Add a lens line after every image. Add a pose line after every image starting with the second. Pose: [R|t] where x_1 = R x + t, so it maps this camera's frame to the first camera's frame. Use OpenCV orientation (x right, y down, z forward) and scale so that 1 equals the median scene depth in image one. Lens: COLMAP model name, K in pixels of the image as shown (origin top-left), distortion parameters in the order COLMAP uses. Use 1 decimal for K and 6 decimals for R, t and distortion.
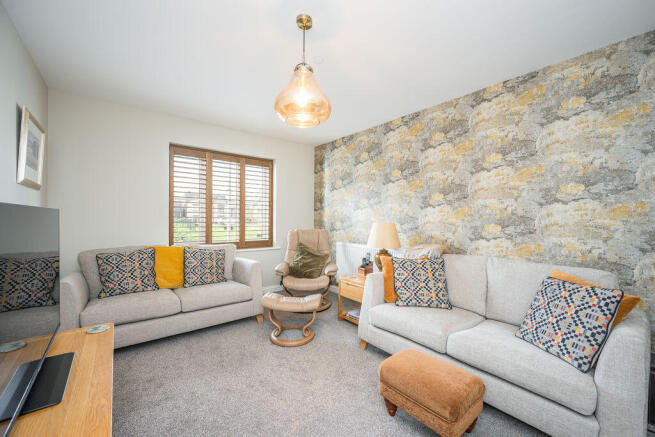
lens RADIAL K [[264.6, 0, 329.6], [0, 264.6, 217.7], [0, 0, 1]] dist [0.000480, 0.000001]
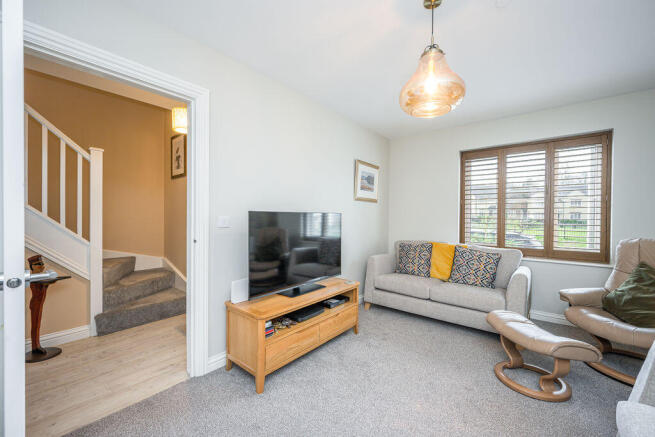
lens RADIAL K [[264.6, 0, 329.6], [0, 264.6, 217.7], [0, 0, 1]] dist [0.000480, 0.000001]
pose [[0.186321, -0.007811, -0.982458, 0.440707], [-0.004926, 0.999948, -0.008884, 0.007907], [0.982477, 0.006495, 0.186273, 0.300267]]
